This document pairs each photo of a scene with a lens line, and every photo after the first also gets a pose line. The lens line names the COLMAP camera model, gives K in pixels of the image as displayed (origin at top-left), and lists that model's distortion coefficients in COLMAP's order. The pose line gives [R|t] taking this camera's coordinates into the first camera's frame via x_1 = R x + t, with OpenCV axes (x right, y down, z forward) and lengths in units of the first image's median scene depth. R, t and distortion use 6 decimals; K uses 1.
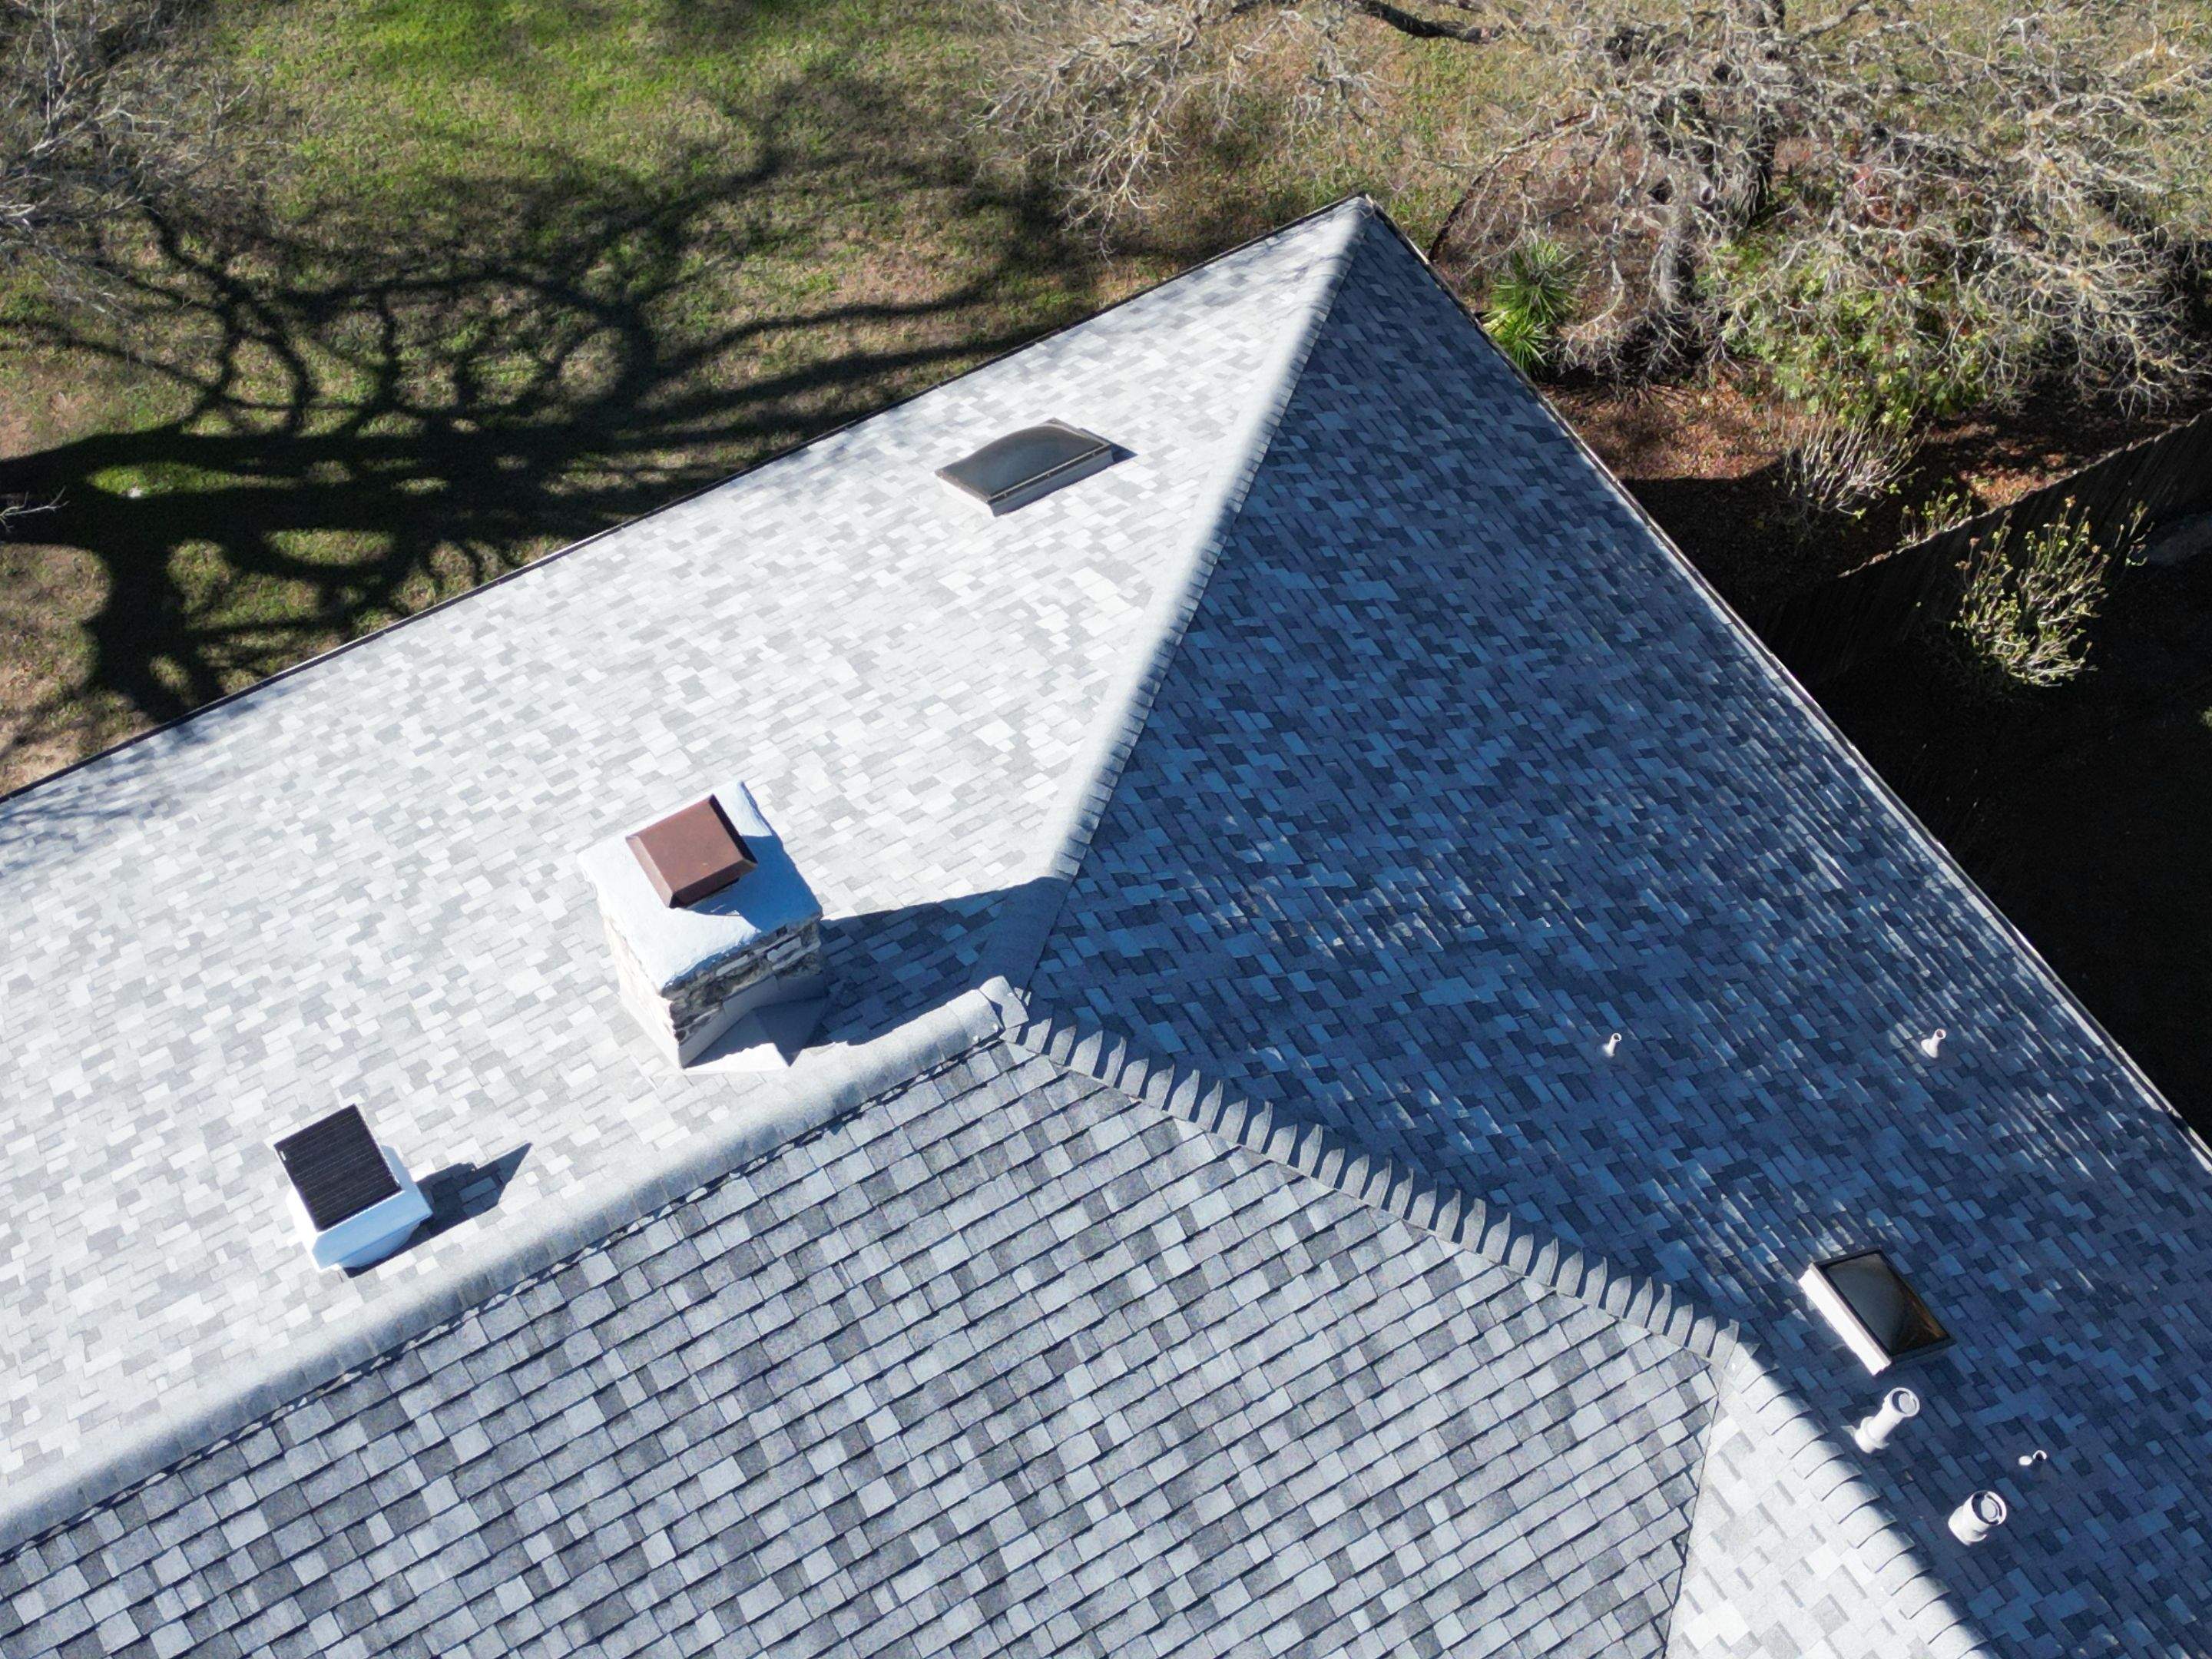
lens RADIAL K [[3050.3, 0, 1098.3], [0, 3050.3, 839.2], [0, 0, 1]] dist [0.220122, -0.705267]
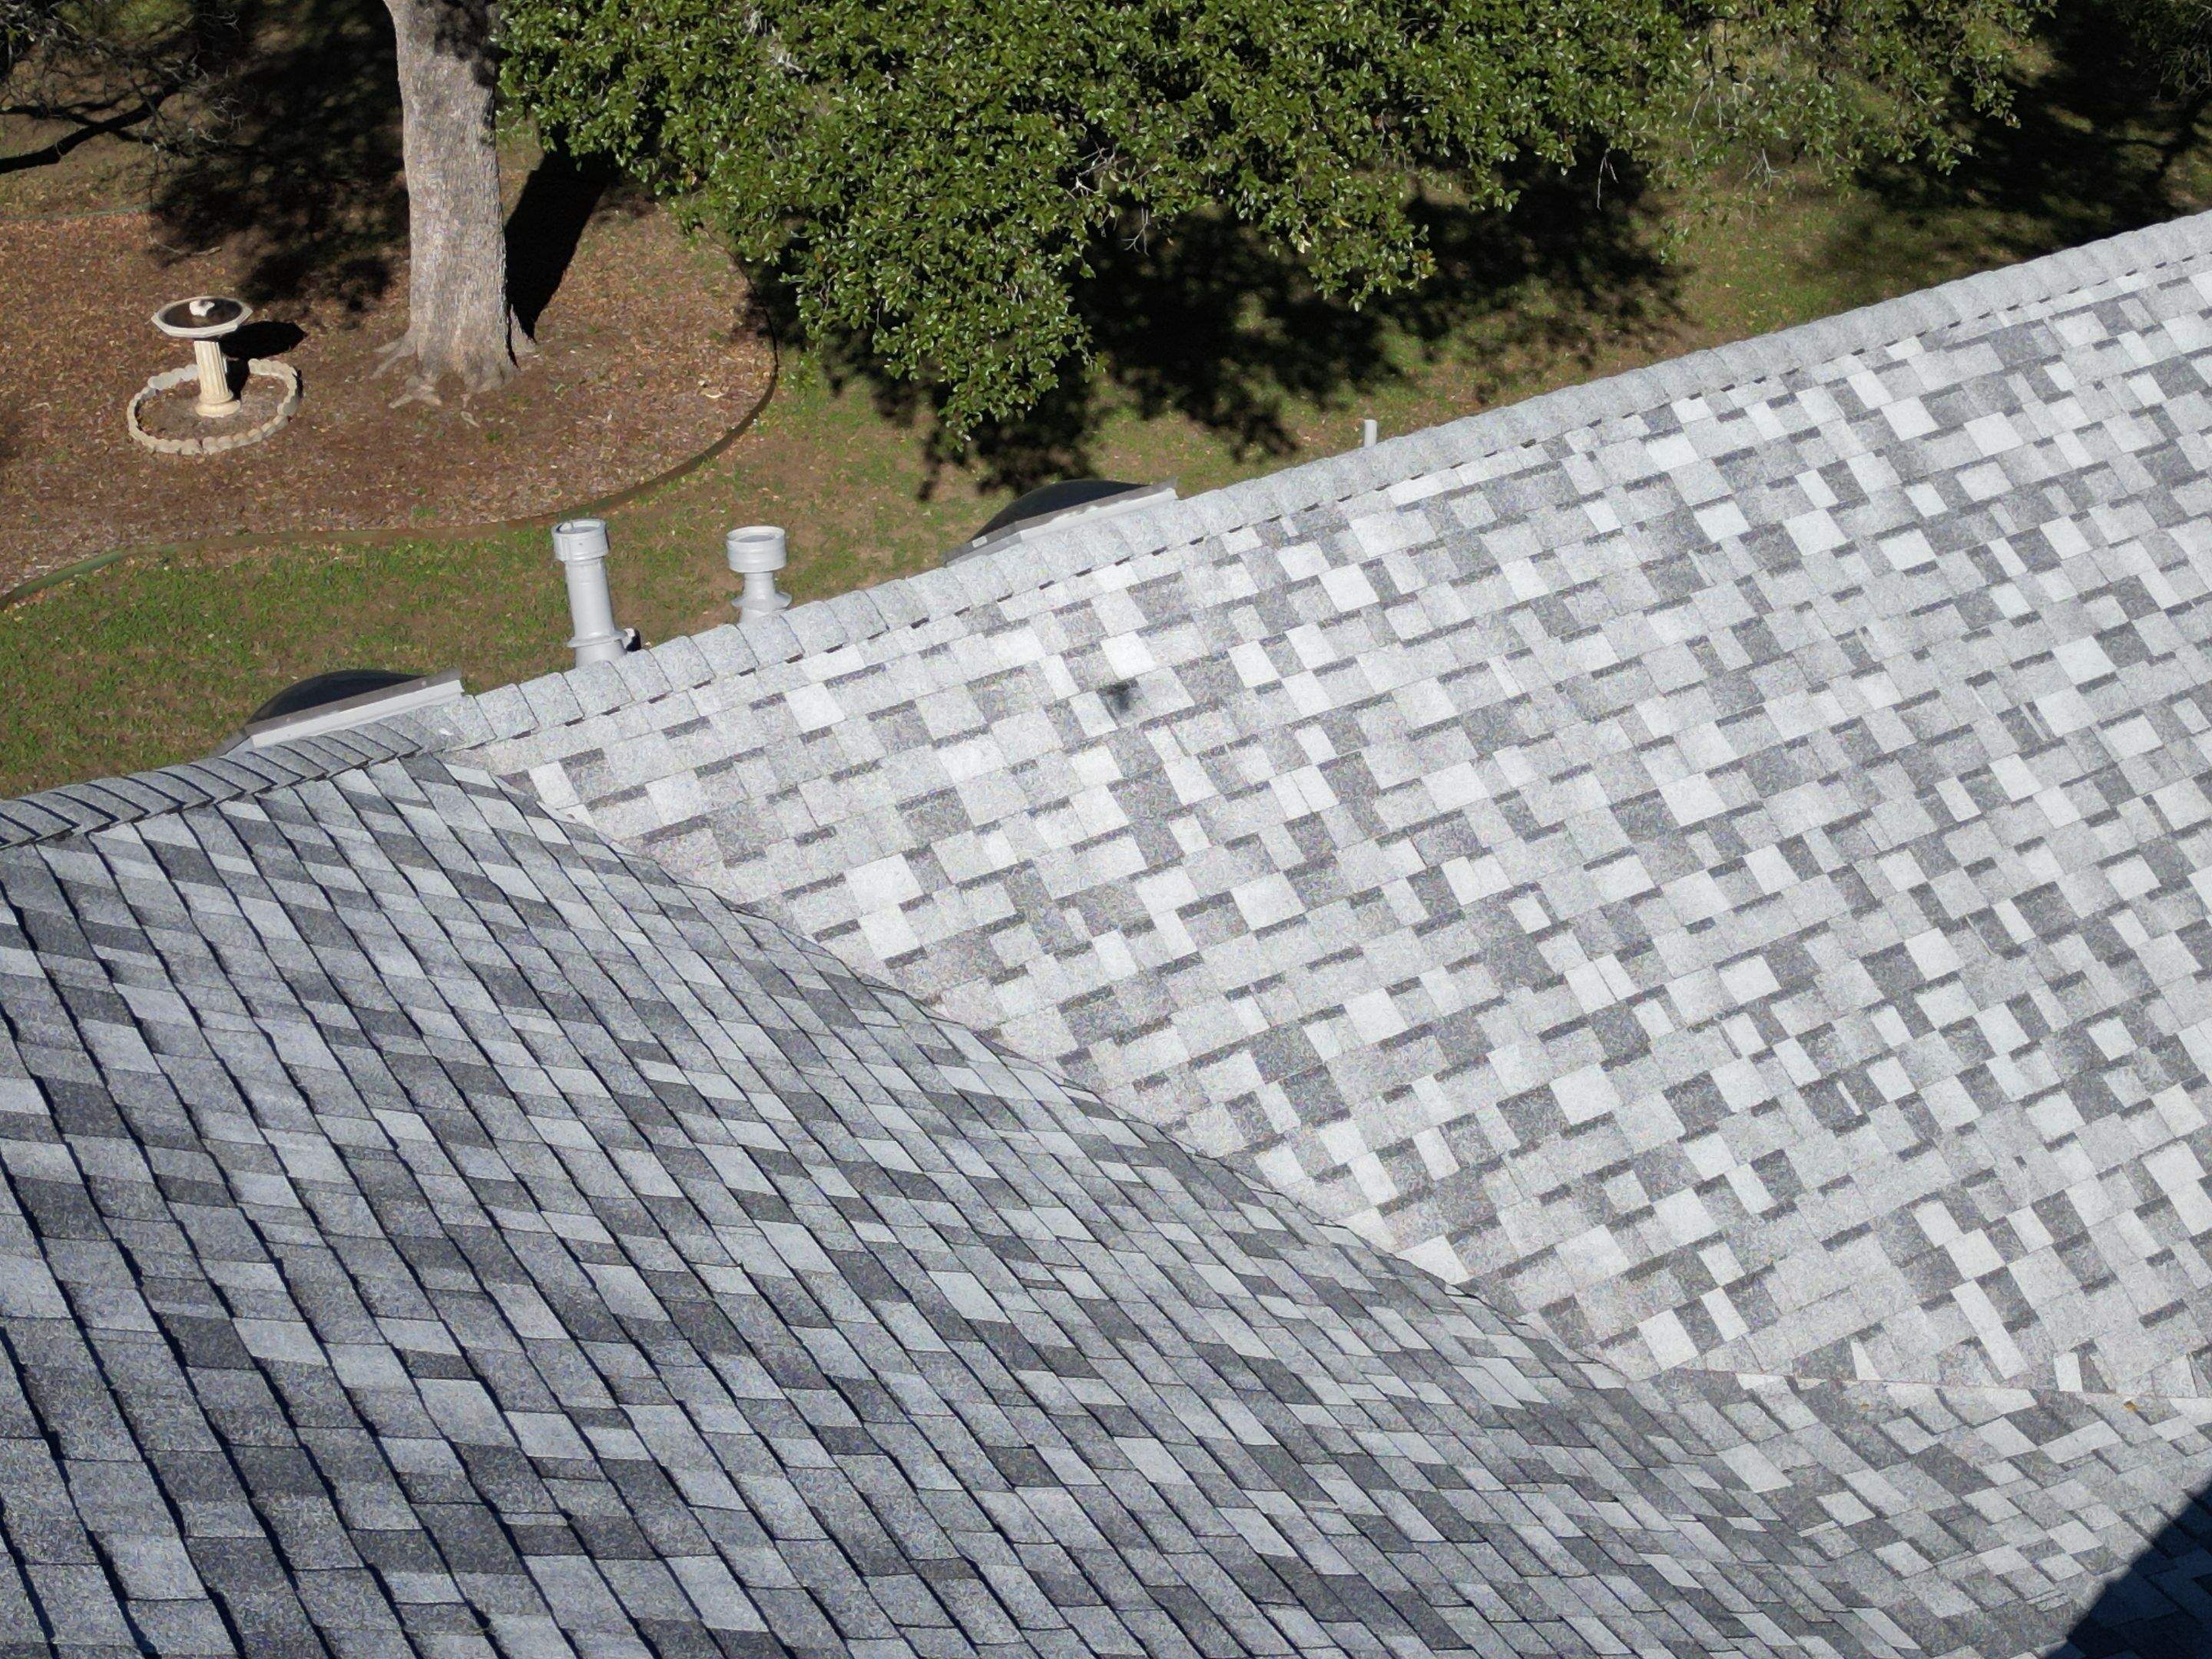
lens RADIAL K [[3064.9, 0, 1099.1], [0, 3064.9, 832.3], [0, 0, 1]] dist [0.201150, -0.596434]
pose [[-0.006020, -0.528257, 0.849063, -0.262686], [0.851417, 0.442604, 0.281409, 0.127265], [-0.524455, 0.724601, 0.447103, 0.730326]]
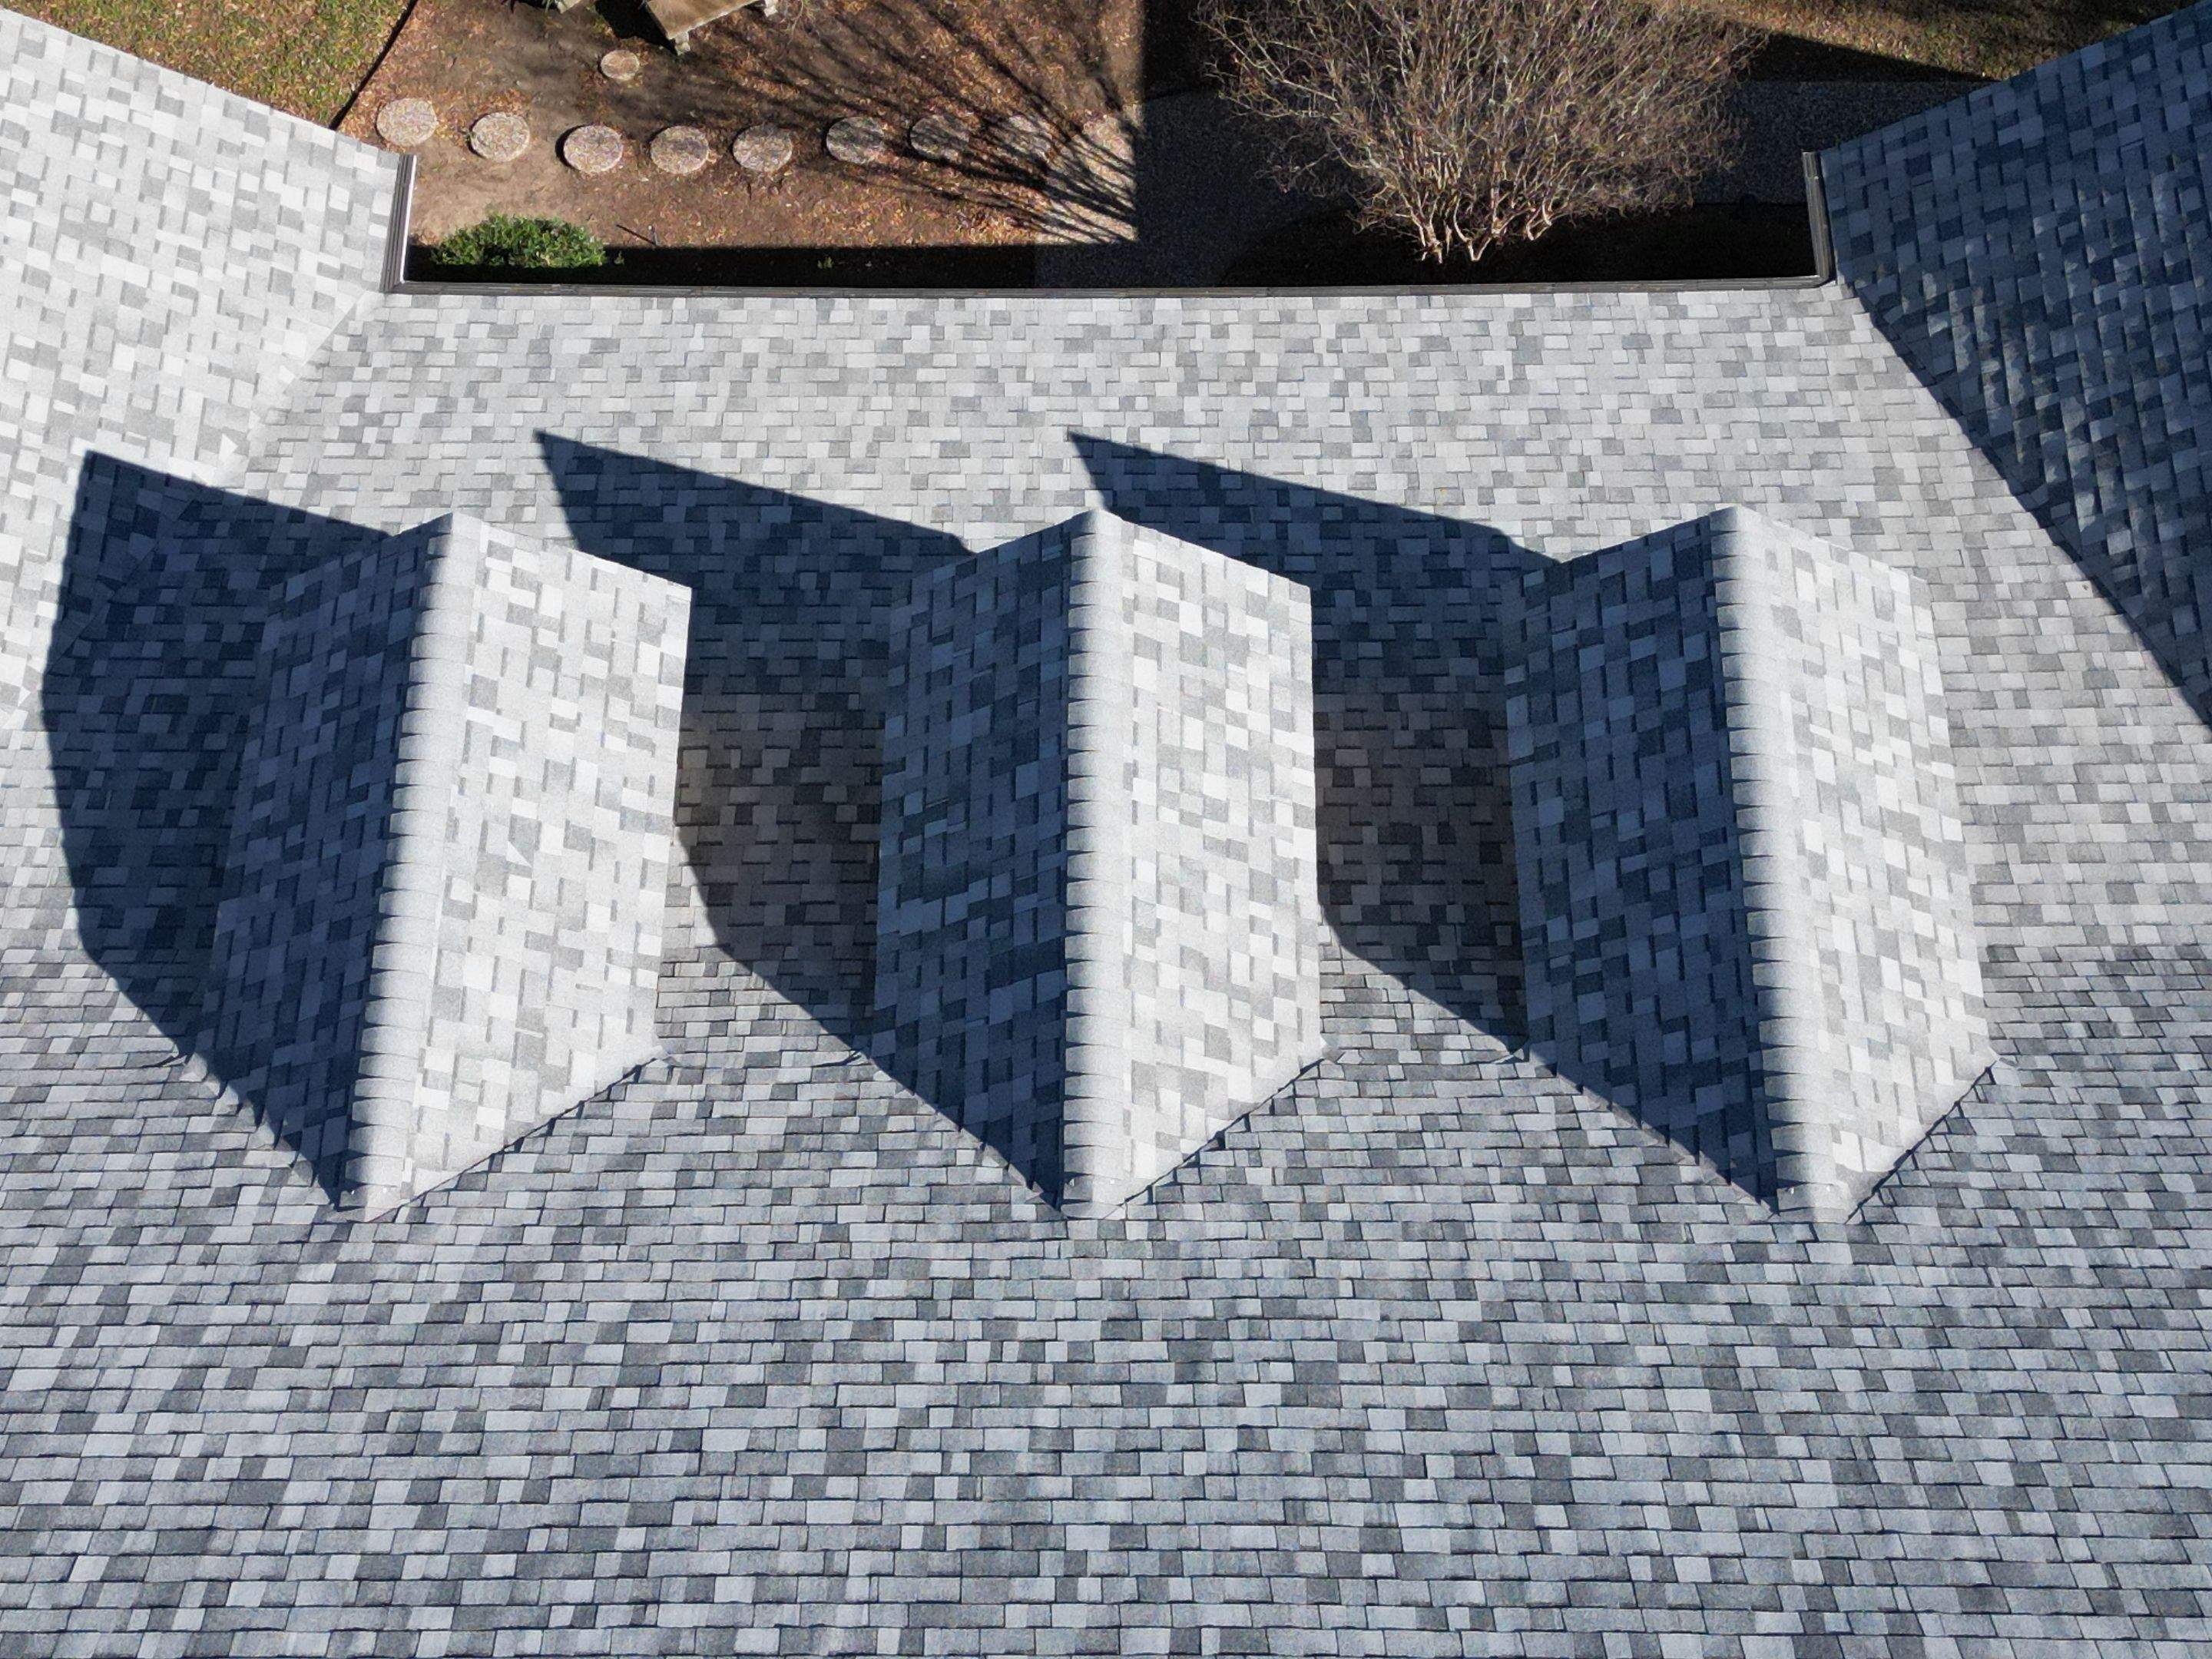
lens RADIAL K [[3064.9, 0, 1099.1], [0, 3064.9, 832.3], [0, 0, 1]] dist [0.201150, -0.596434]
pose [[-0.857685, -0.446042, 0.255778, -0.475457], [0.446229, -0.398567, 0.801264, -0.237013], [-0.255453, 0.801368, 0.540882, 0.277663]]
